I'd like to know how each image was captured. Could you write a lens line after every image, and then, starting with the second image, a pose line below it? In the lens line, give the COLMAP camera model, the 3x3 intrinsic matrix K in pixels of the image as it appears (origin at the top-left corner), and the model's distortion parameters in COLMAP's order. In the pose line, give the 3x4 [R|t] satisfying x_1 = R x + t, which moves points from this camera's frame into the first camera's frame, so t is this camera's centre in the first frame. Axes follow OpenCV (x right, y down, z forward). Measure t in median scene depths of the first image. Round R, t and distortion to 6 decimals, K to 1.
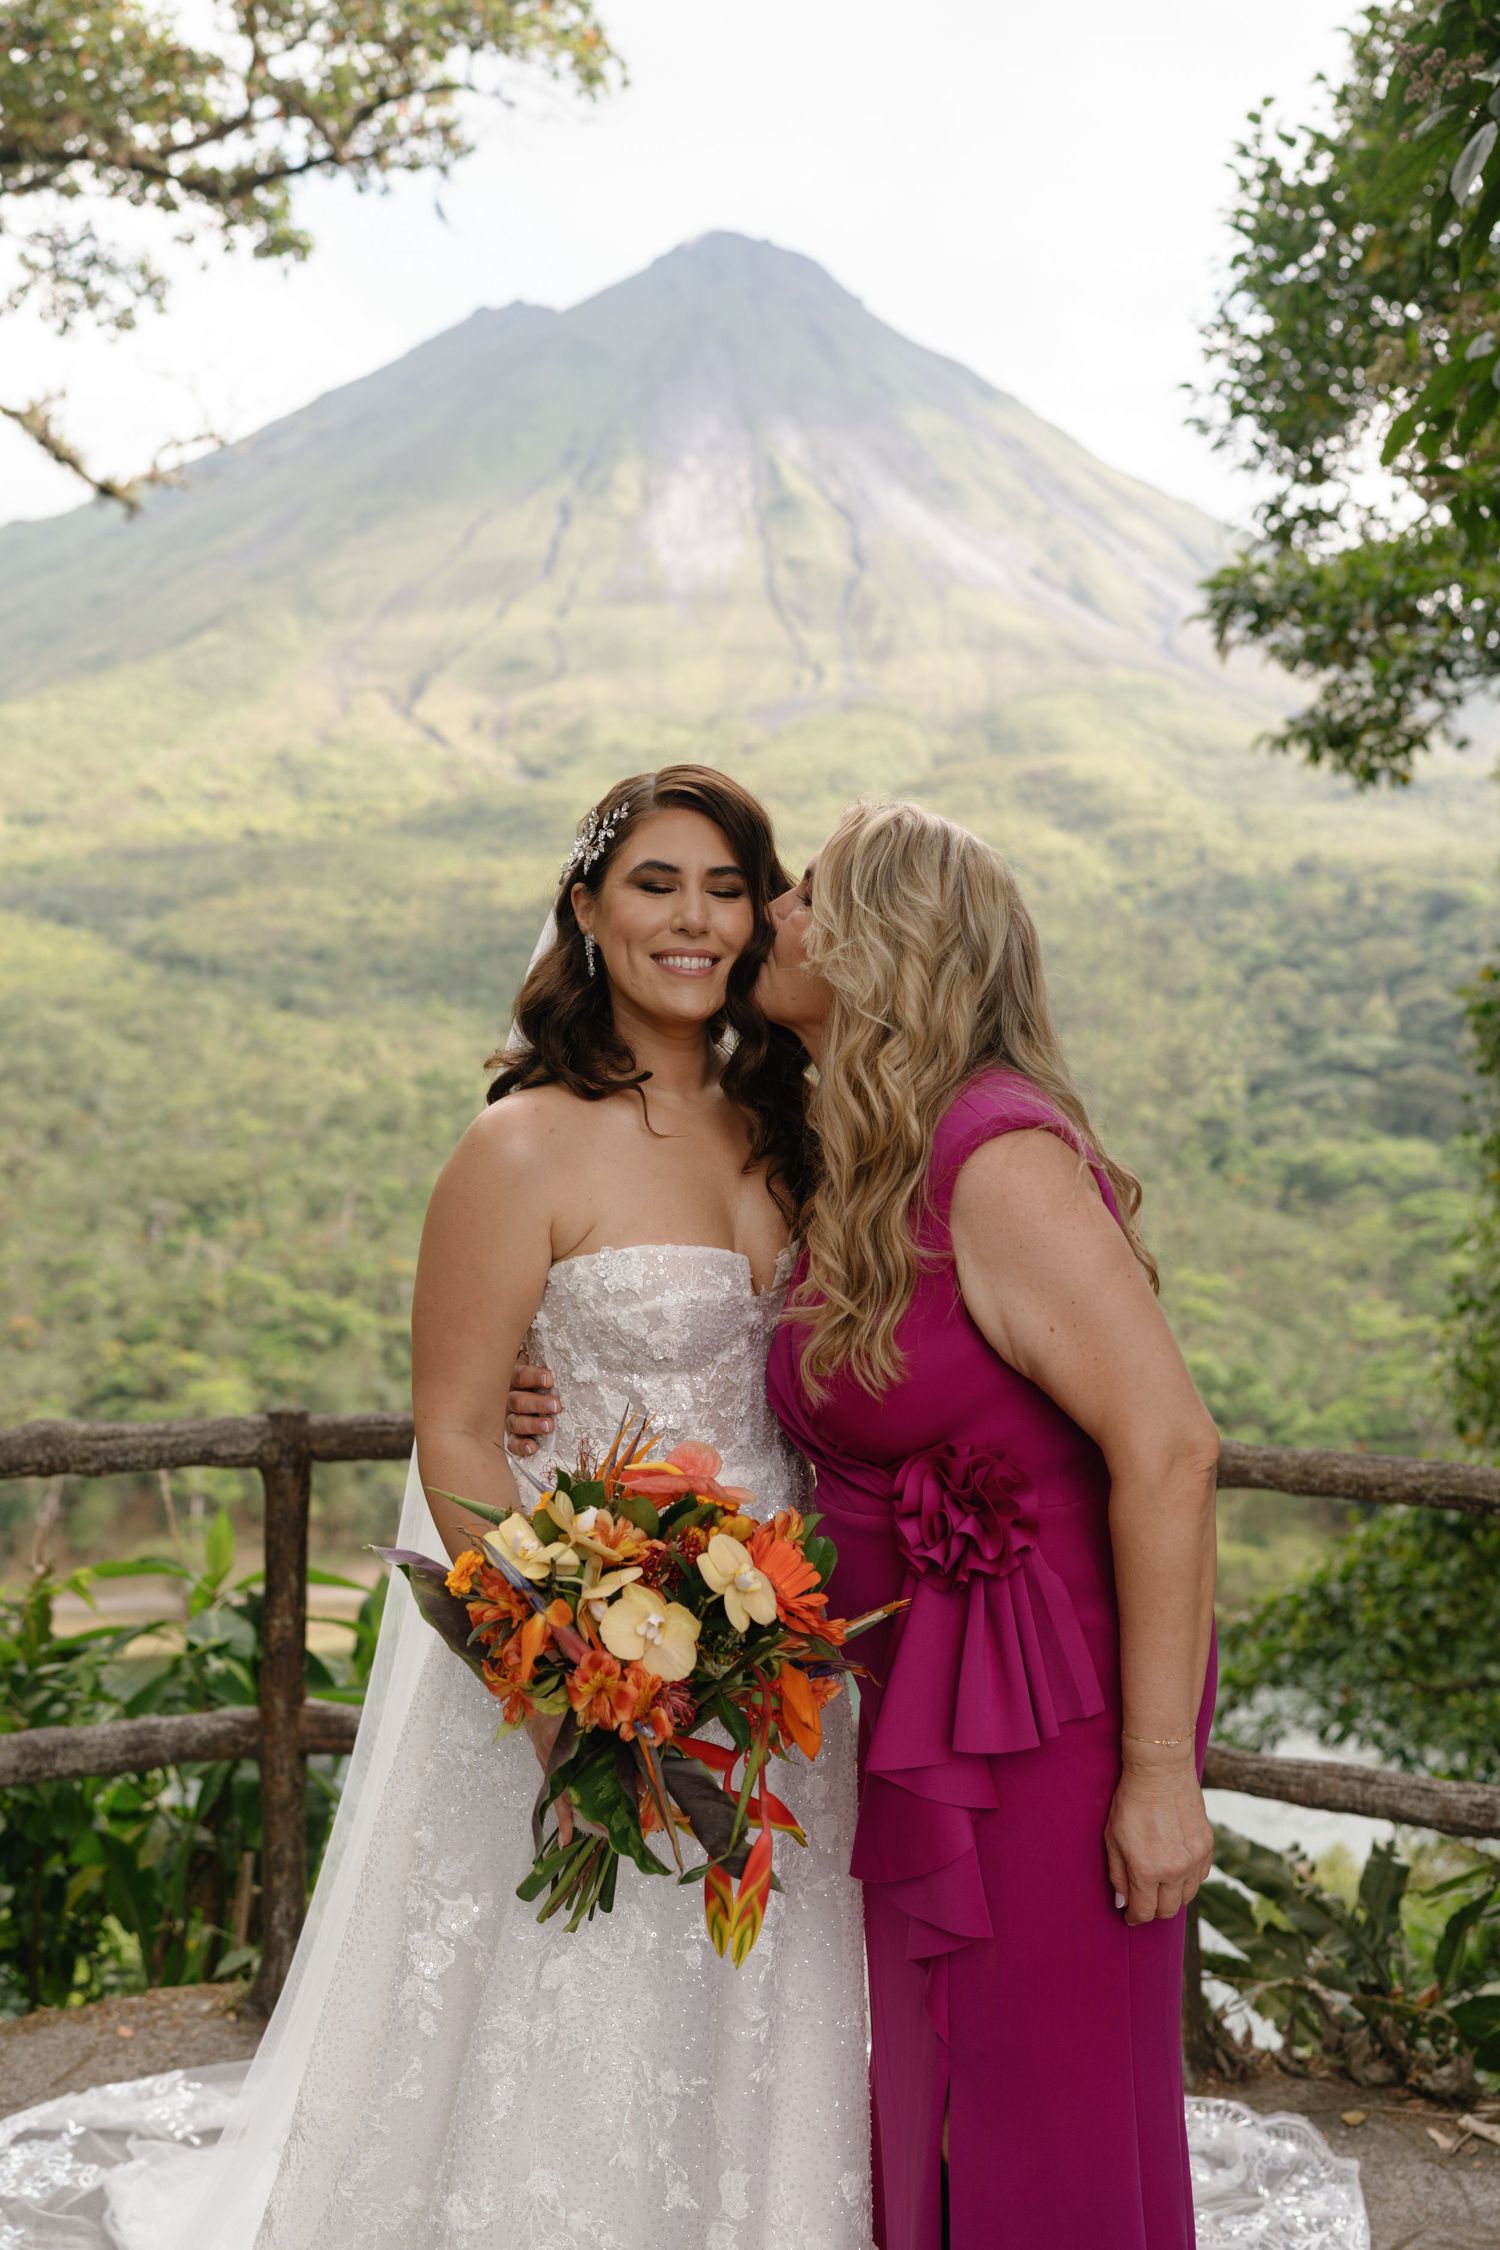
lens RADIAL K [[2176.7, 0, 748.8], [0, 2176.7, 1143.7], [0, 0, 1]] dist [-0.000048, 0.005596]
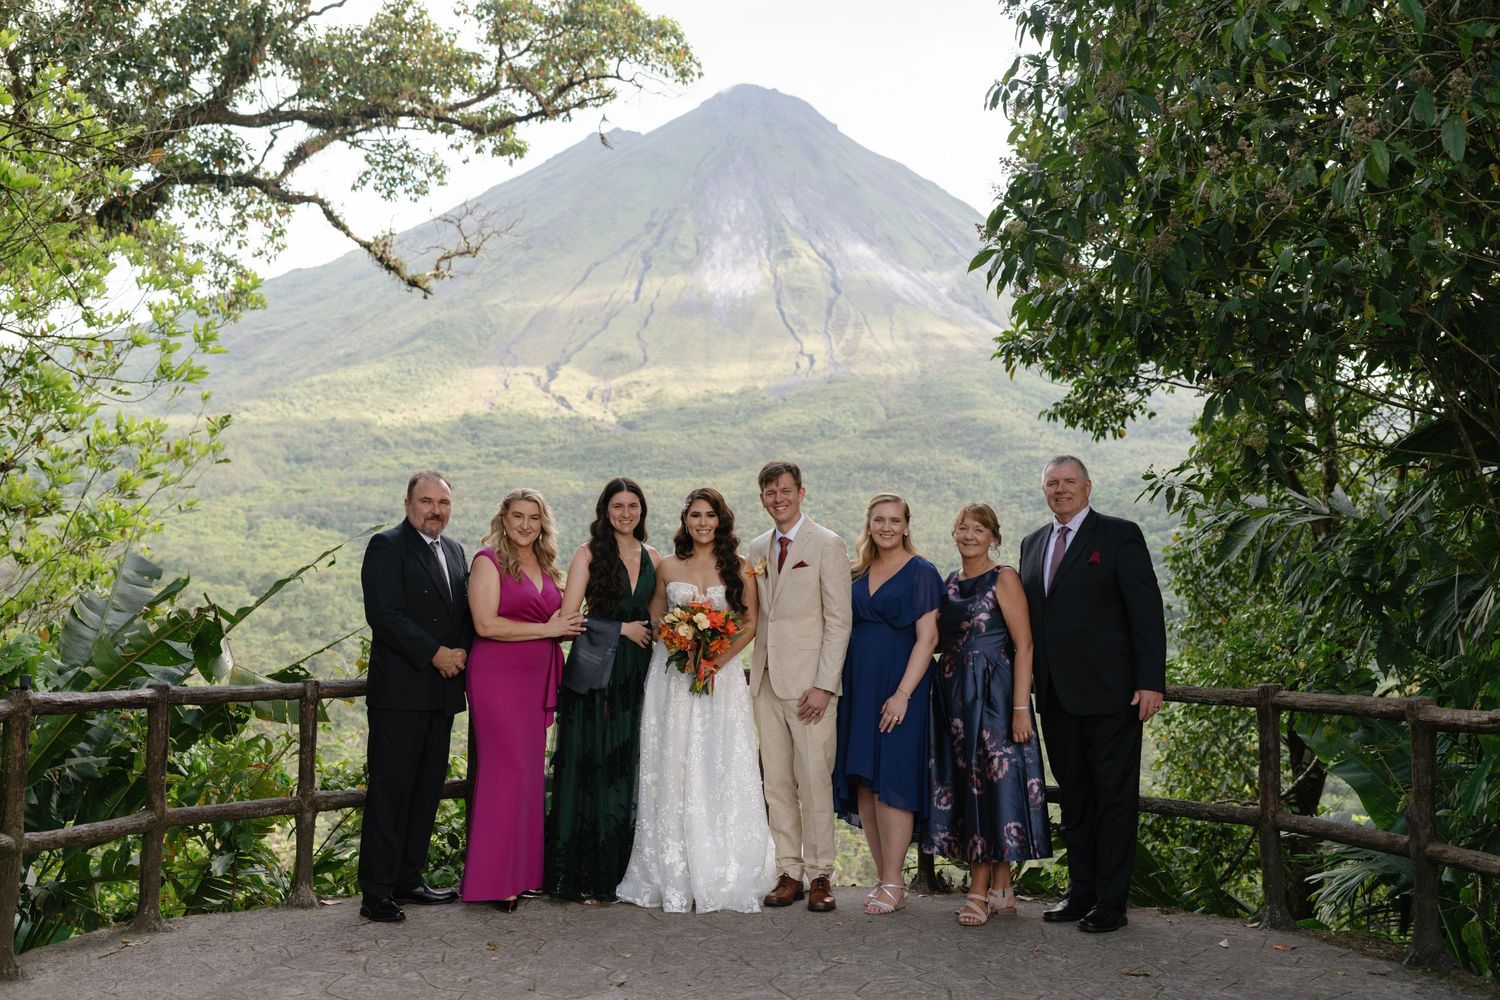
lens RADIAL K [[1444.5, 0, 750.0], [0, 1444.5, 500.0], [0, 0, 1]] dist [-0.005018, 0.009853]
pose [[0.999862, -0.011268, -0.012228, -0.001636], [0.009778, 0.993231, -0.115742, 0.020108], [0.013449, 0.115607, 0.993204, -0.157983]]
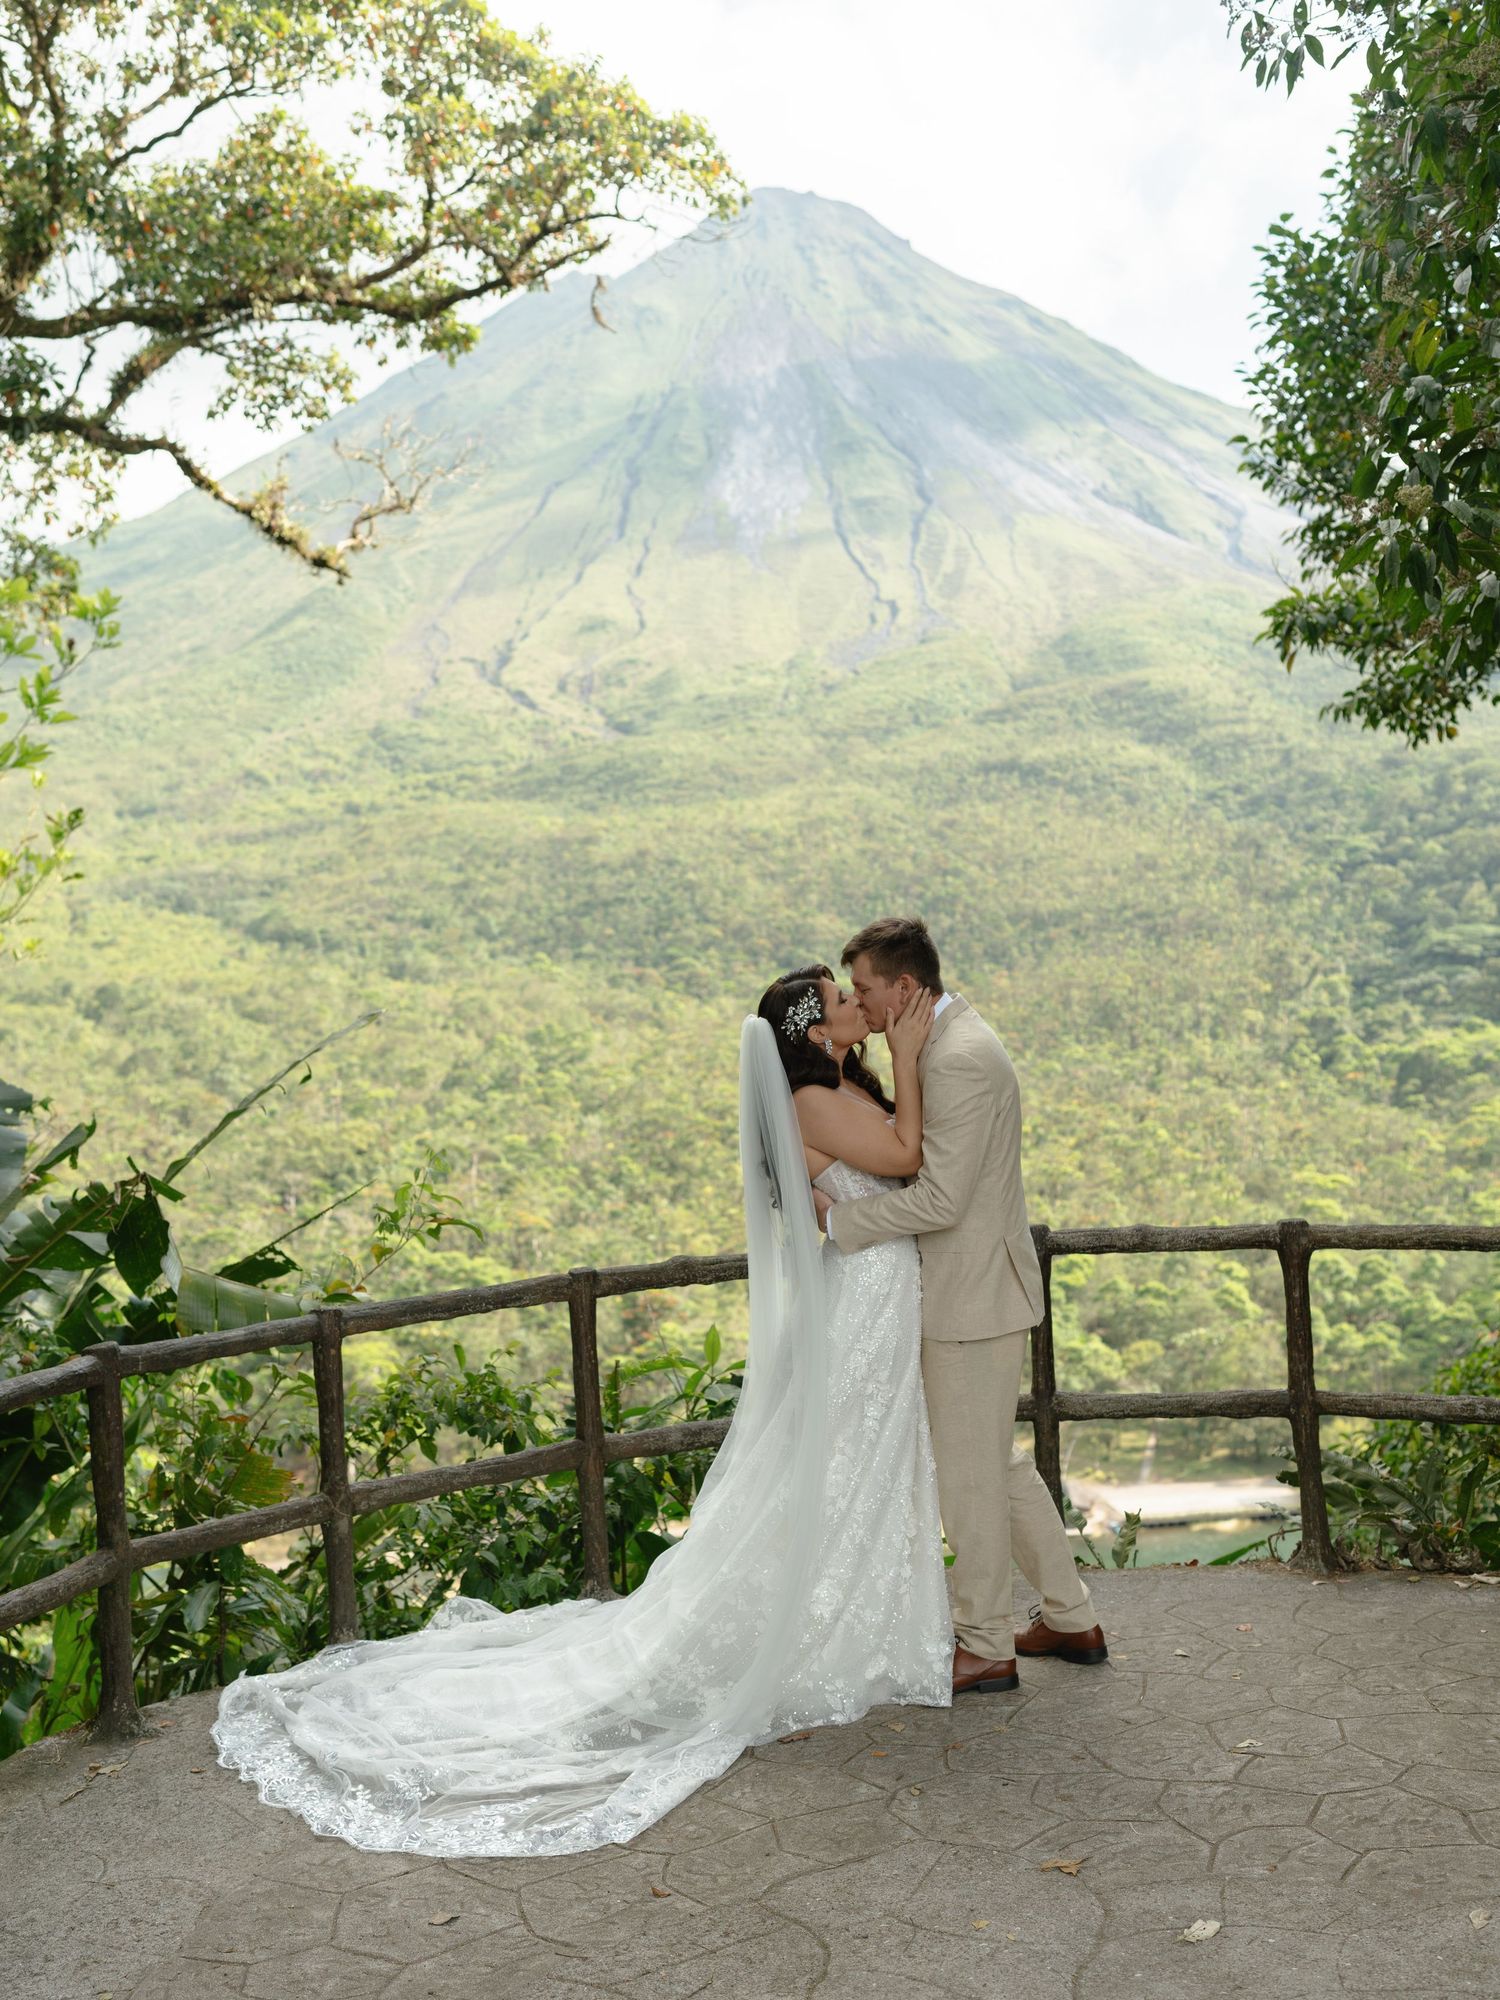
lens RADIAL K [[2166.1, 0, 746.8], [0, 2166.1, 998.8], [0, 0, 1]] dist [0.001062, -0.000918]
pose [[0.996177, -0.073316, -0.047497, -0.025428], [0.071501, 0.996683, -0.038857, -0.002767], [0.050188, 0.035312, 0.998115, -0.136639]]
